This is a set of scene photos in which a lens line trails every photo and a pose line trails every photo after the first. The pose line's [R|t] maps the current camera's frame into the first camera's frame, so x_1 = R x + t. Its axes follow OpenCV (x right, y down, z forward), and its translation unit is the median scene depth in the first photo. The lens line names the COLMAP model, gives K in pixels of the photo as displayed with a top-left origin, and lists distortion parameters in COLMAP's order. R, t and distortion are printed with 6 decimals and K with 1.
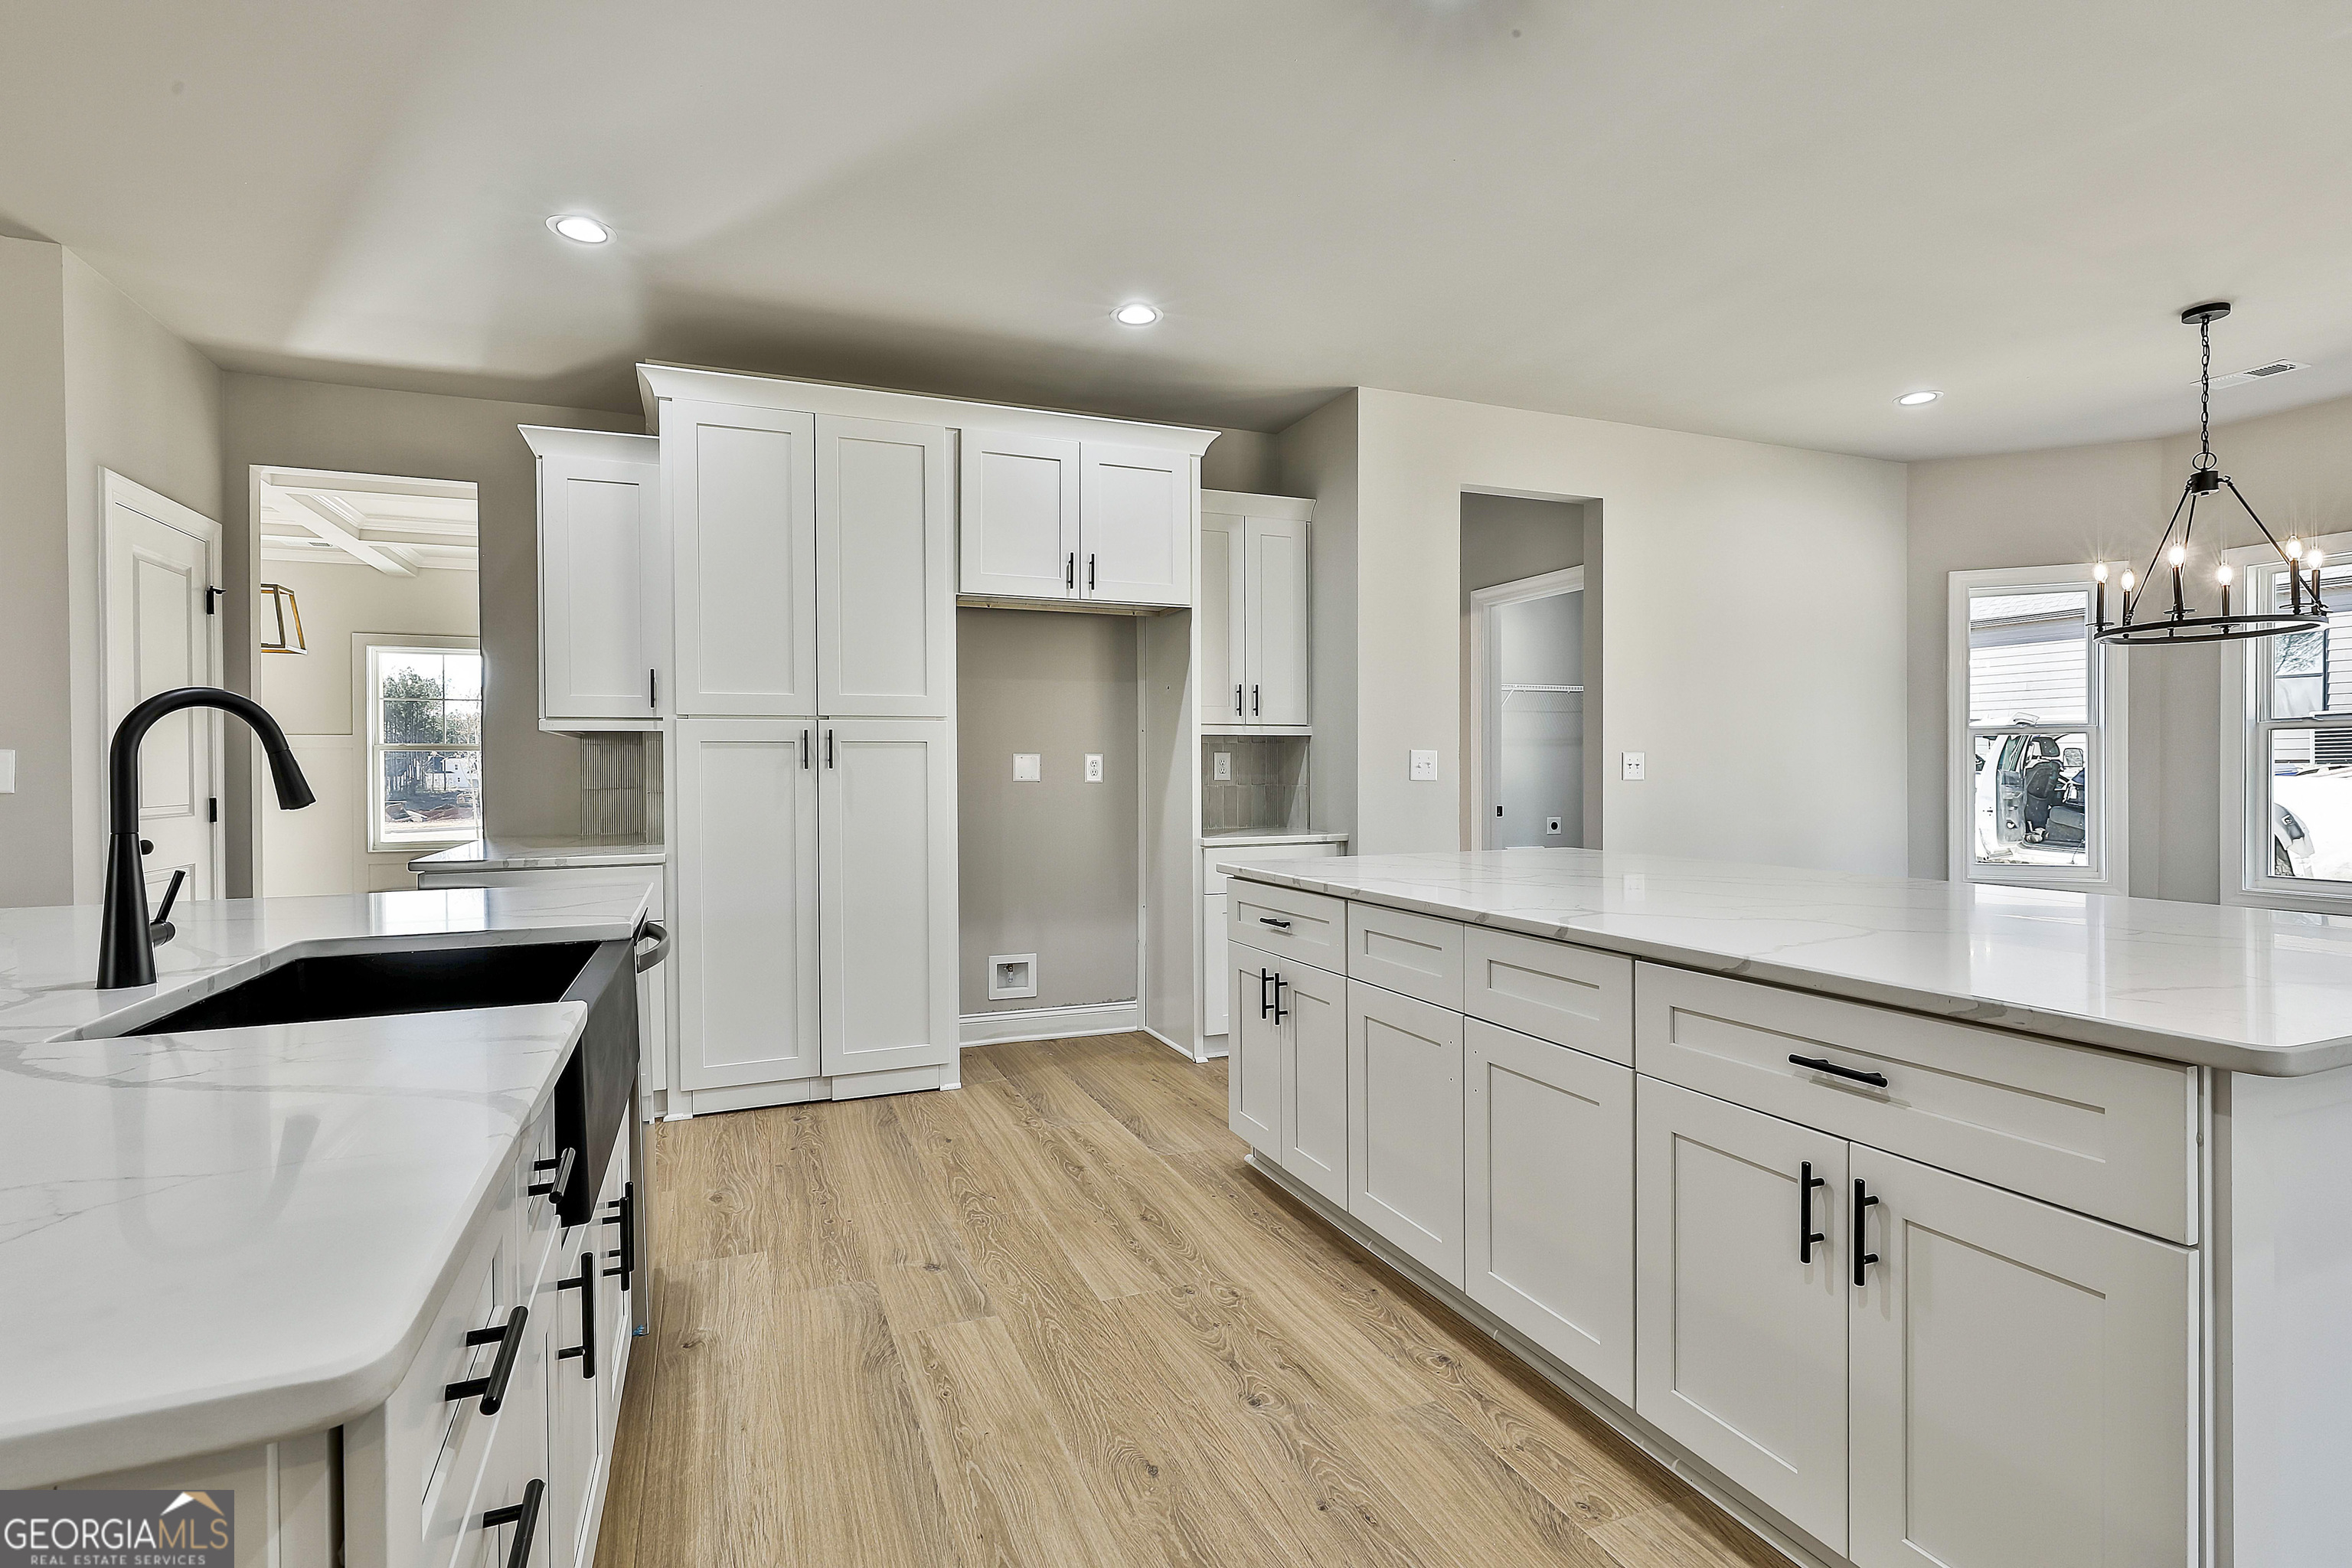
lens RADIAL K [[1129.2, 0, 1183.4], [0, 1129.2, 779.1], [0, 0, 1]] dist [-0.003467, 0.000194]
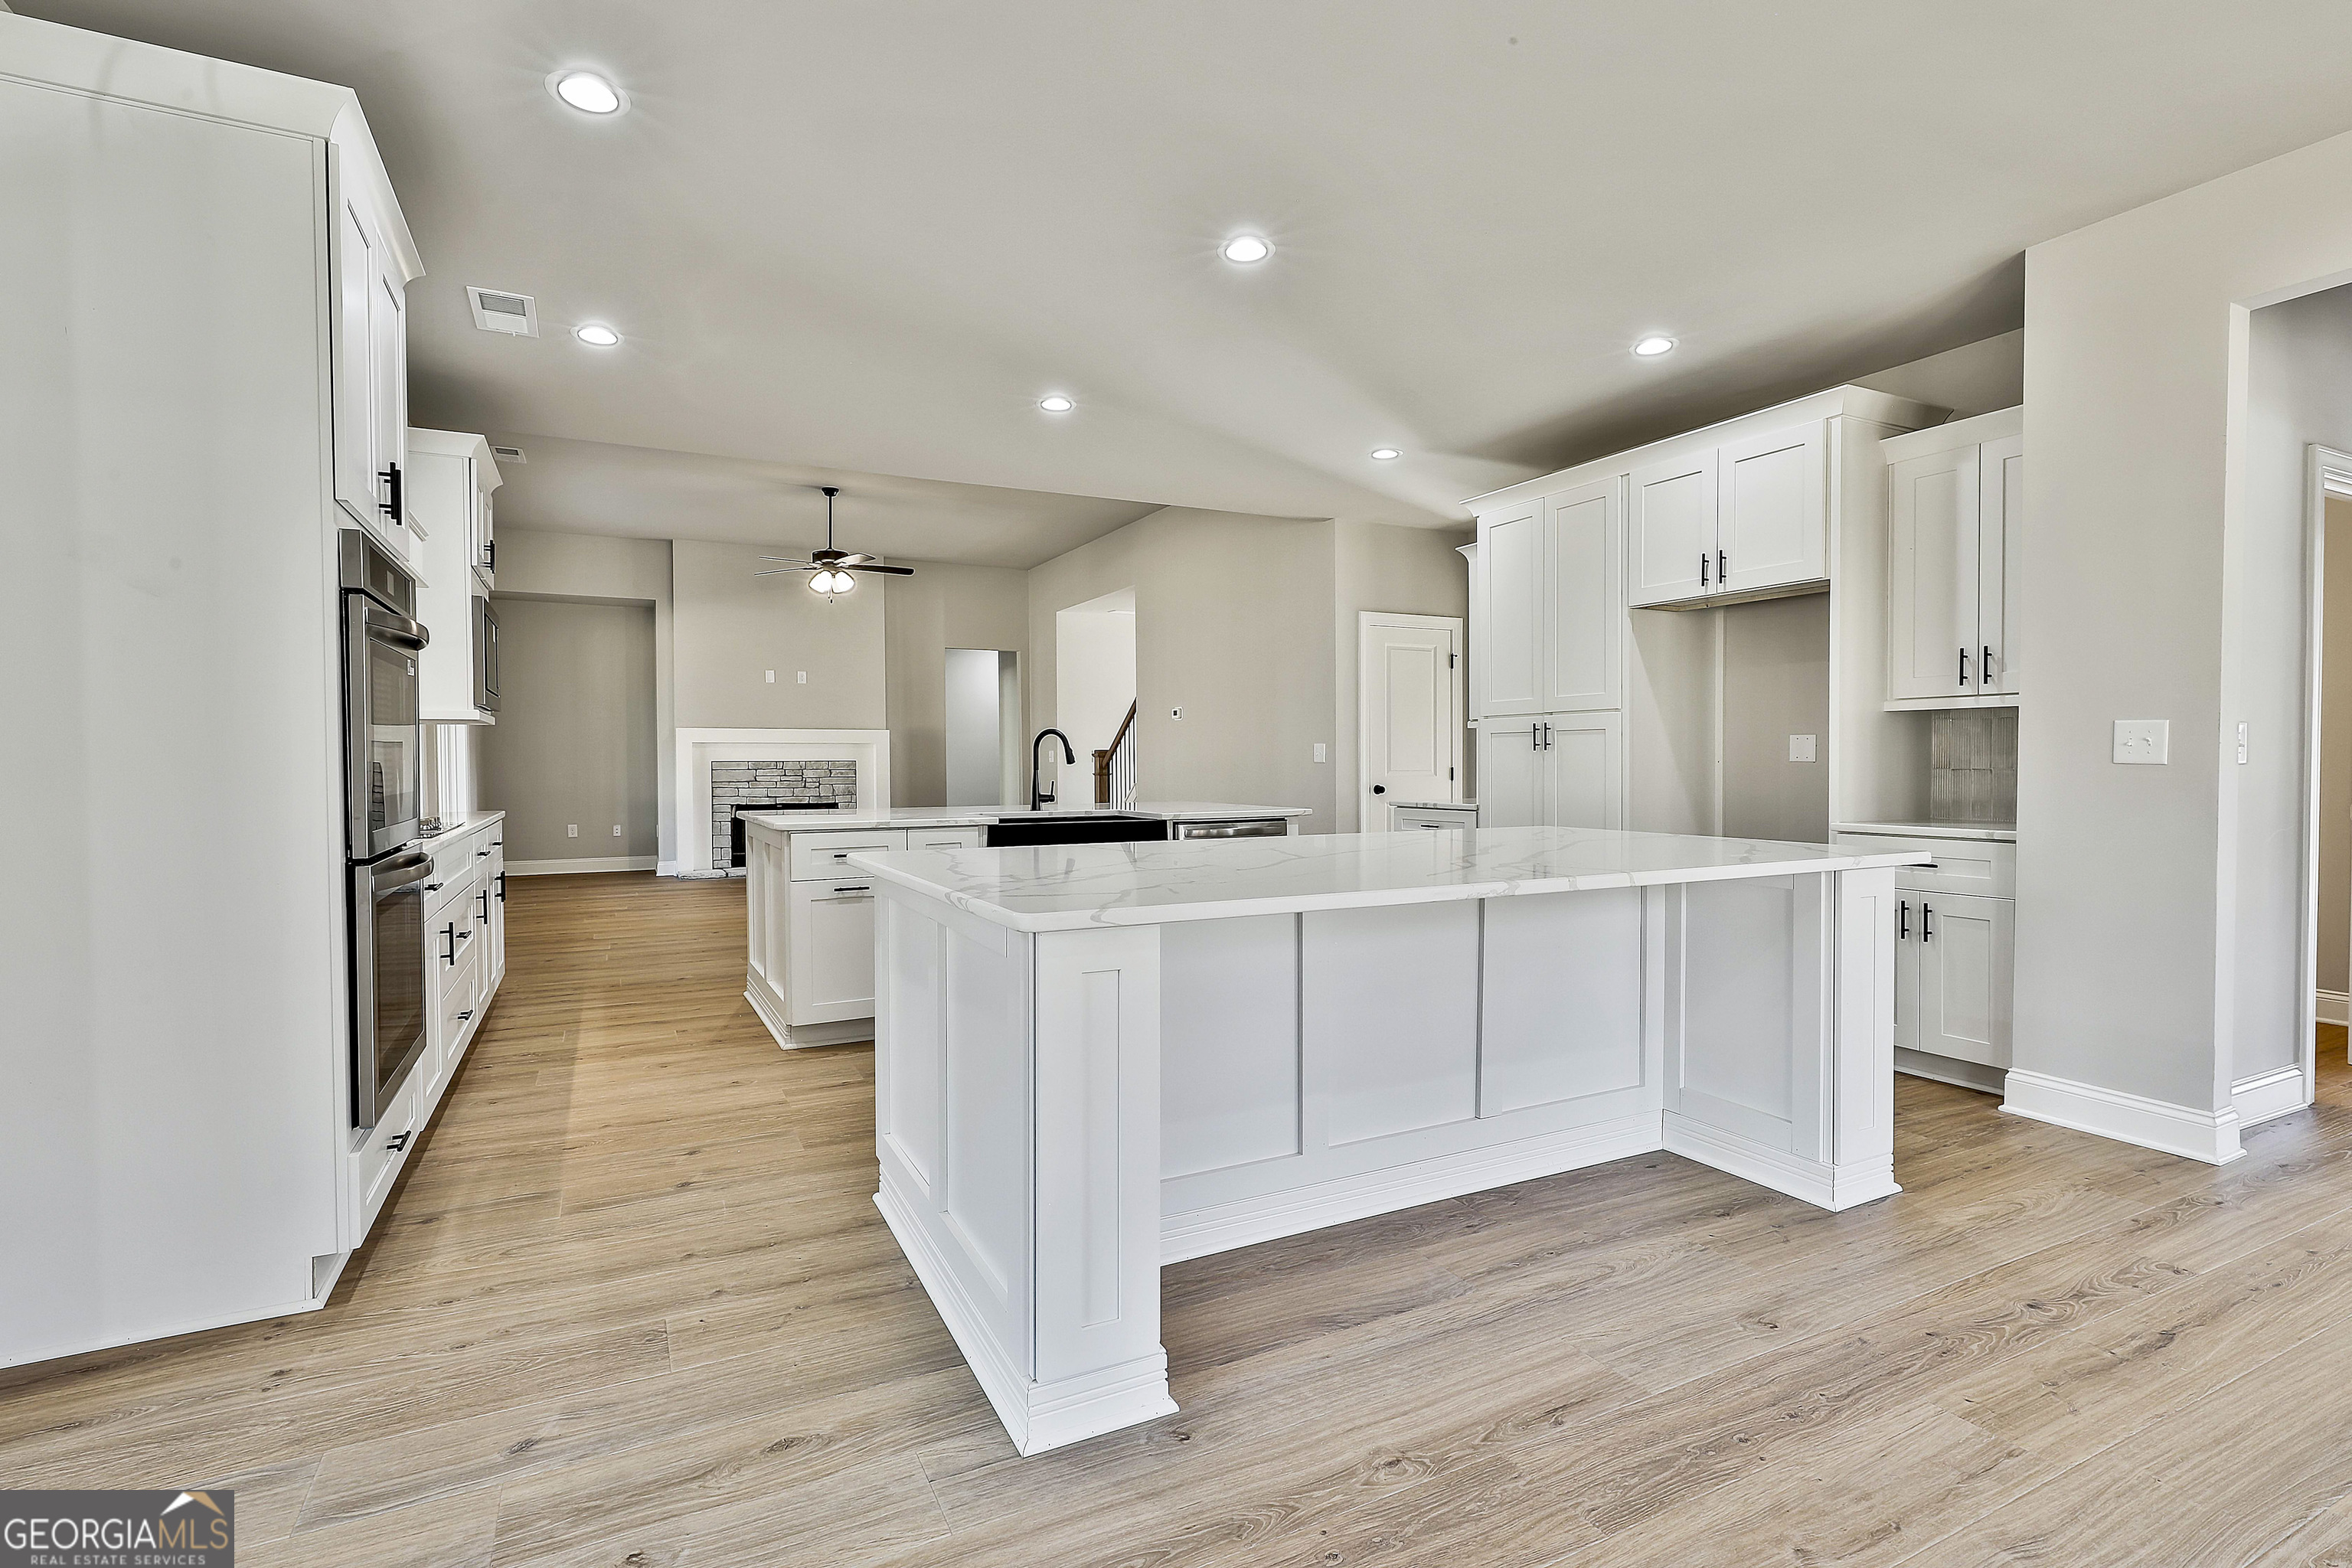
lens RADIAL K [[1120.1, 0, 1182.2], [0, 1120.1, 777.9], [0, 0, 1]] dist [-0.001276, 0.001402]
pose [[0.081150, 0.019721, -0.996507, 1.035098], [-0.006417, 0.999794, 0.019264, 0.000746], [0.996681, 0.004832, 0.081259, 0.439318]]
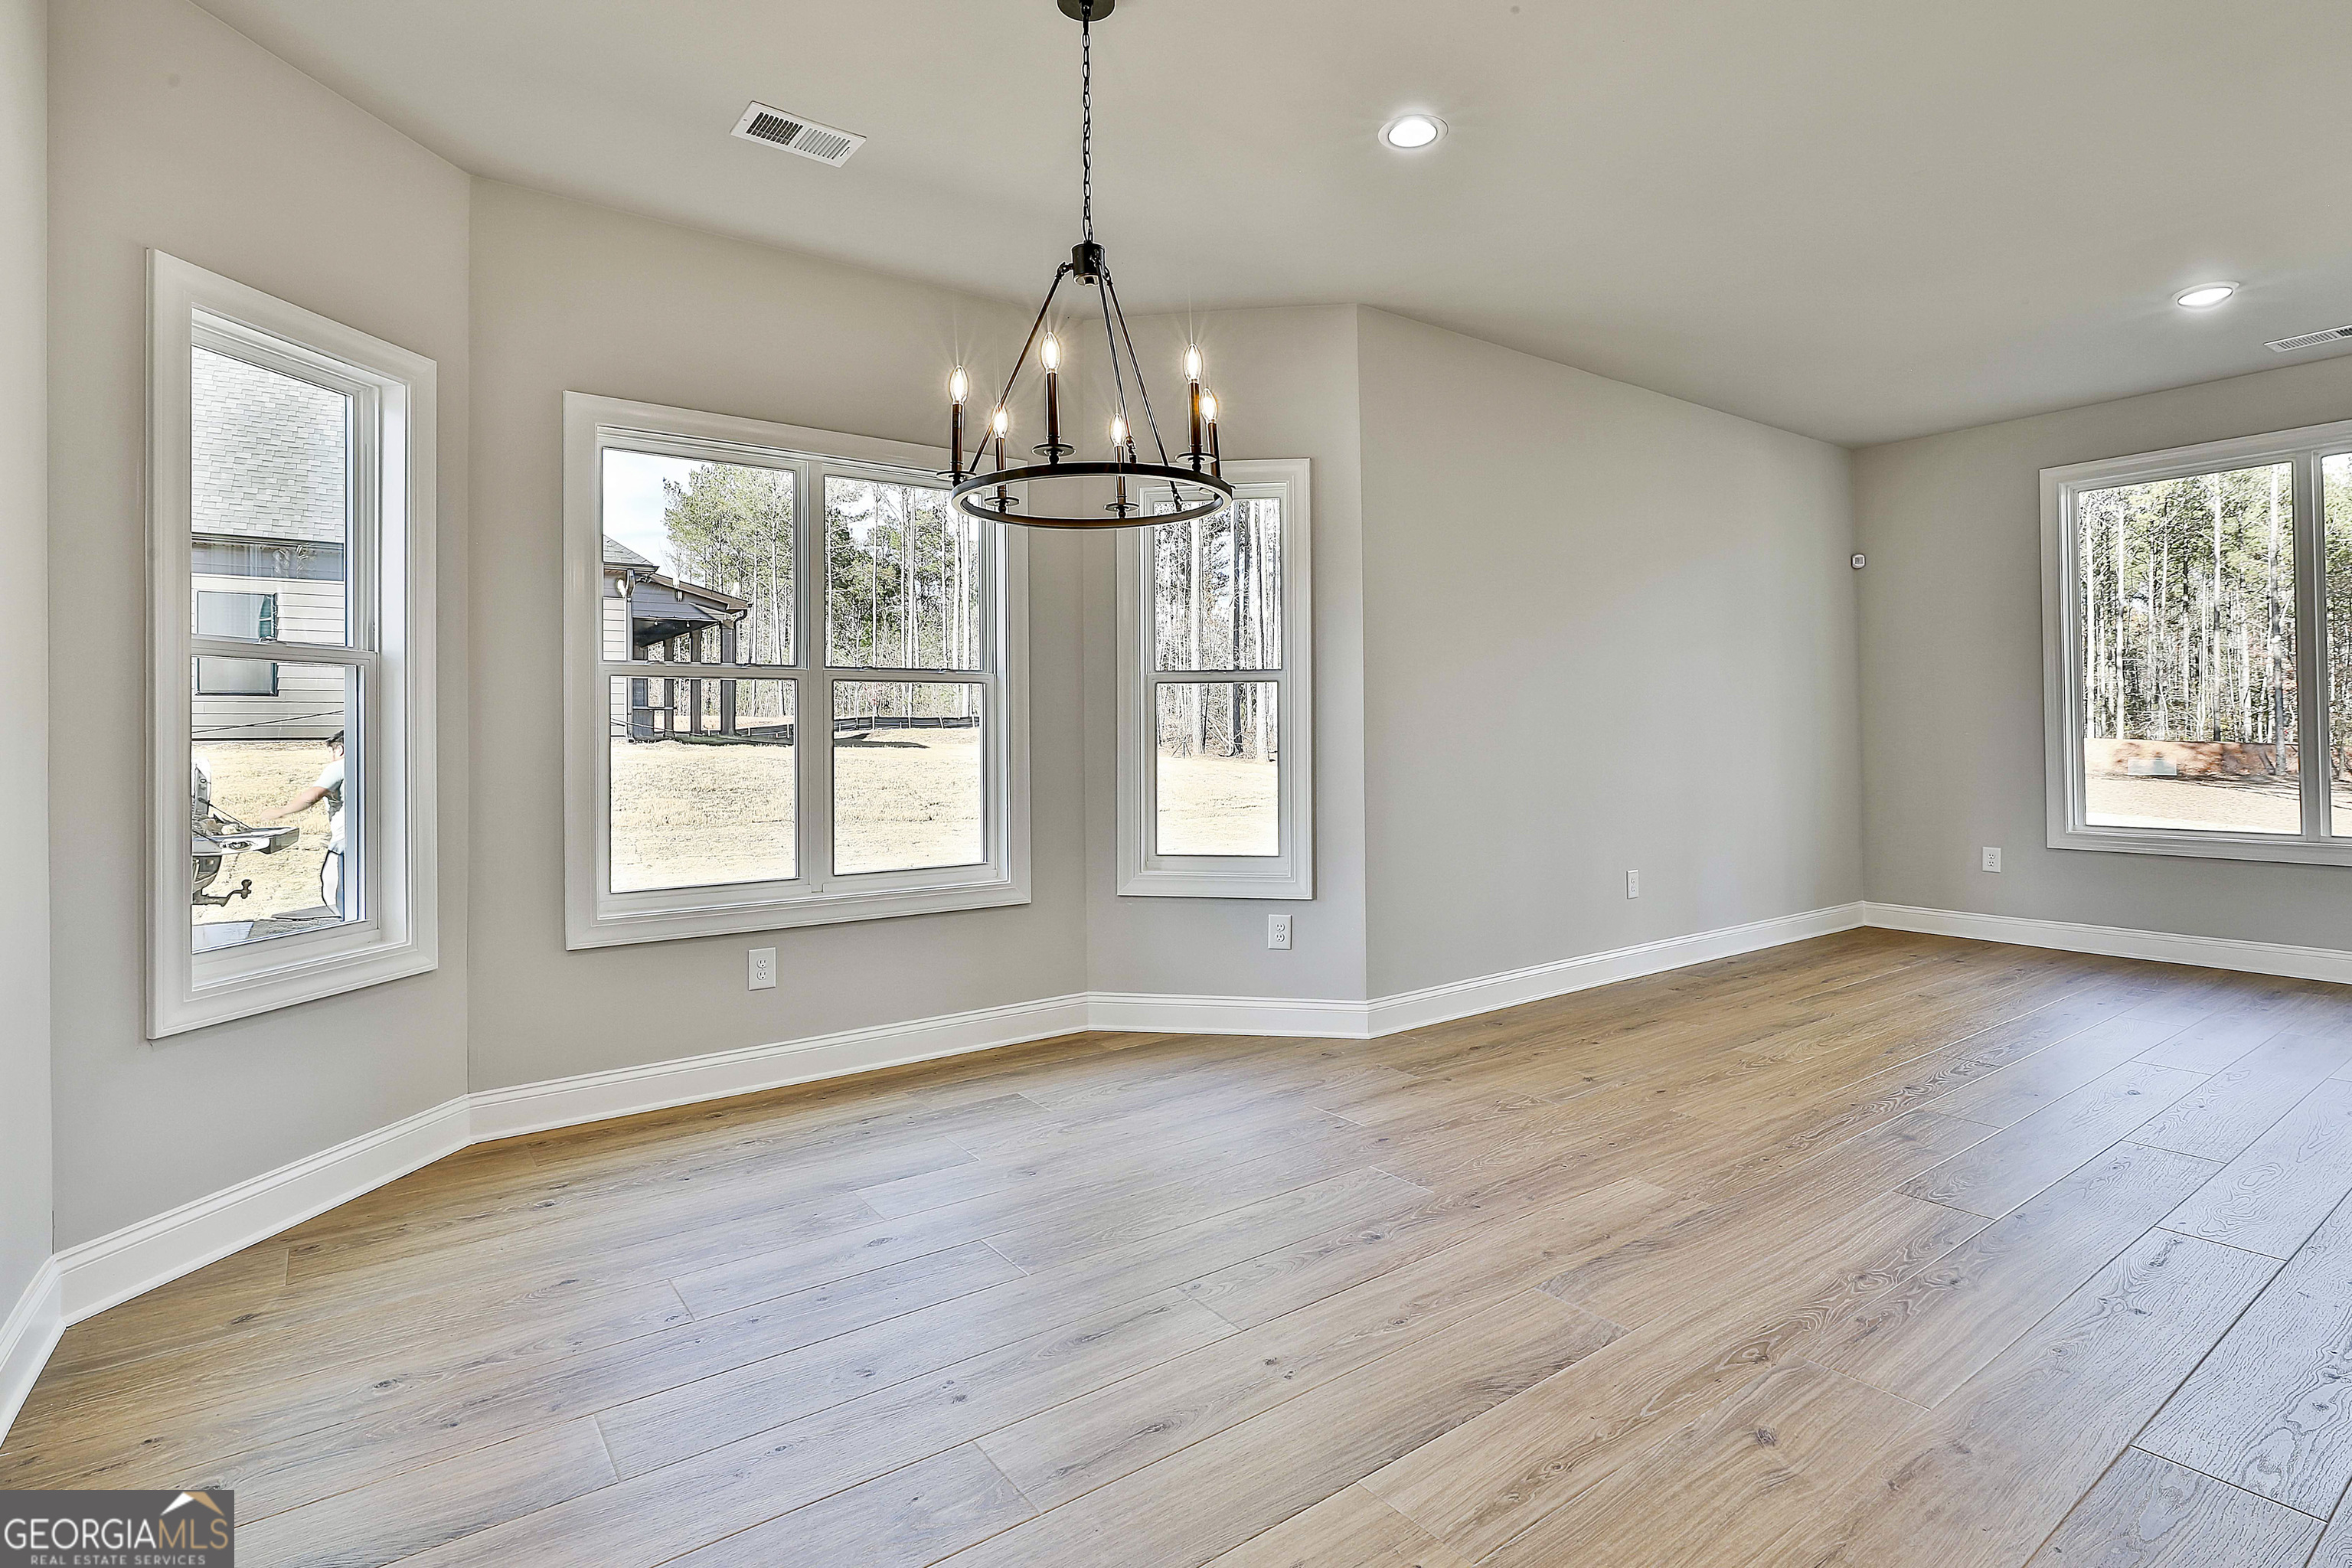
lens RADIAL K [[1154.4, 0, 1187.3], [0, 1154.4, 720.0], [0, 0, 1]] dist [-0.011170, 0.000372]
pose [[-0.240869, 0.021318, 0.970323, 0.274103], [0.019141, 0.999669, -0.017211, 0.003101], [-0.970369, 0.014428, -0.241197, 1.107617]]
